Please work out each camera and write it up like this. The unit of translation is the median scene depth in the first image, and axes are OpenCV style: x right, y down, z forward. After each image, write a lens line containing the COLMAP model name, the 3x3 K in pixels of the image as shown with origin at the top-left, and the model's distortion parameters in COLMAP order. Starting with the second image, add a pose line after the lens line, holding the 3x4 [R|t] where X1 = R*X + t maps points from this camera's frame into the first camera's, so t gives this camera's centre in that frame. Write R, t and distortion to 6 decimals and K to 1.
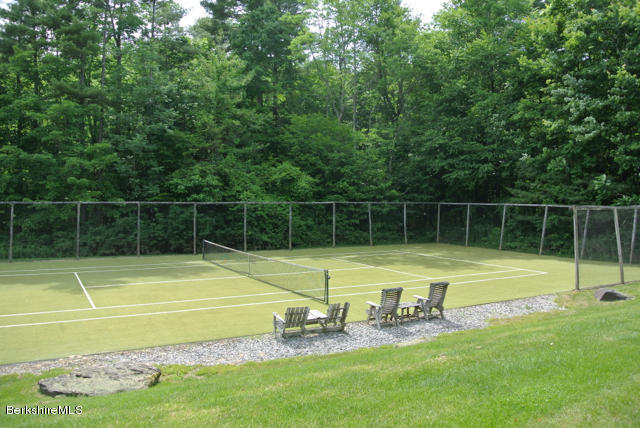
lens RADIAL K [[549.6, 0, 319.6], [0, 549.6, 214.8], [0, 0, 1]] dist [-0.003844, 0.005598]
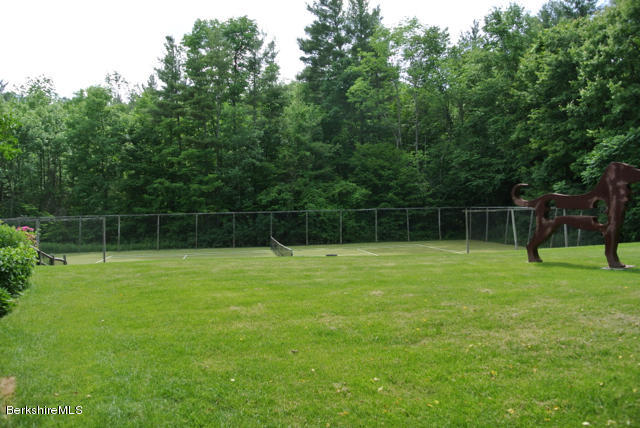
lens RADIAL K [[497.4, 0, 320.4], [0, 497.4, 213.3], [0, 0, 1]] dist [-0.011137, -0.003703]
pose [[0.954373, -0.021970, -0.297807, 0.267035], [0.018187, 0.999715, -0.015467, 0.004741], [0.298062, 0.009345, 0.954501, -0.207384]]
